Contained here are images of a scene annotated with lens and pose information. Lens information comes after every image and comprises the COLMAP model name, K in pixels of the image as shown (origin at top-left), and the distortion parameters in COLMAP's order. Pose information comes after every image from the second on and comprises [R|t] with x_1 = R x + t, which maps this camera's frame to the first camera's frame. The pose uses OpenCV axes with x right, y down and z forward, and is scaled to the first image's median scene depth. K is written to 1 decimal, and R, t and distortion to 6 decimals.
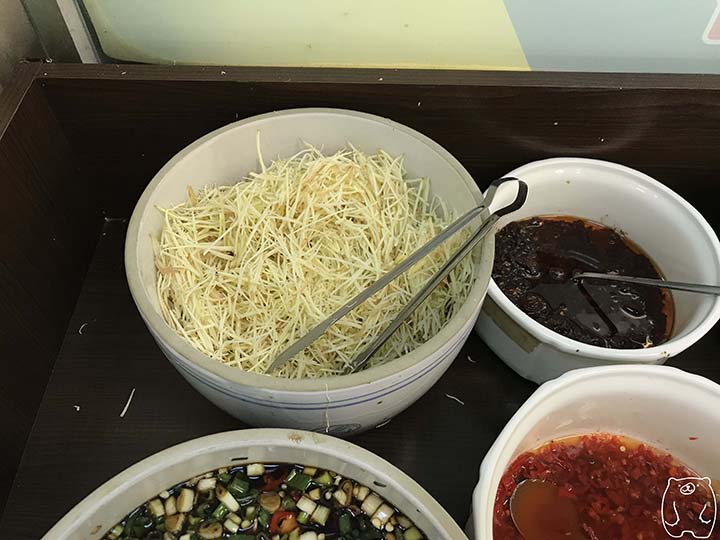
lens RADIAL K [[594.3, 0, 359.7], [0, 594.3, 263.6], [0, 0, 1]] dist [0.053550, -0.058681]
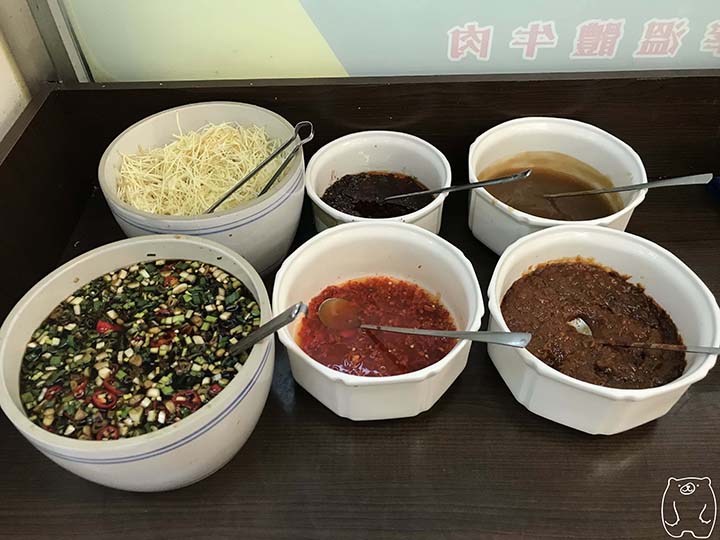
lens RADIAL K [[594.3, 0, 359.0], [0, 594.3, 276.7], [0, 0, 1]] dist [0.053550, -0.058681]
pose [[0.999248, -0.034160, -0.018360, 0.390511], [0.031645, 0.991876, -0.123212, 0.507131], [0.022419, 0.122538, 0.992211, -0.692868]]
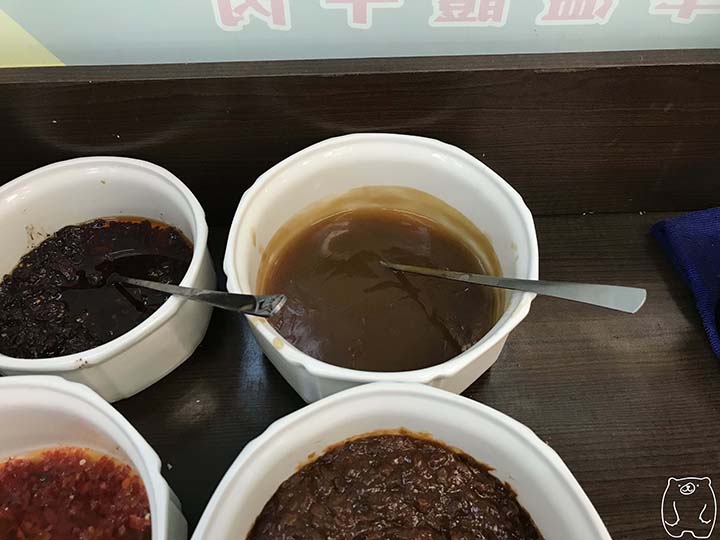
lens RADIAL K [[594.3, 0, 360.8], [0, 594.3, 266.3], [0, 0, 1]] dist [0.053550, -0.058681]
pose [[0.998591, -0.052504, 0.007699, 0.906715], [0.052474, 0.998614, 0.004091, 0.019454], [-0.007903, -0.003681, 0.999962, 0.050670]]
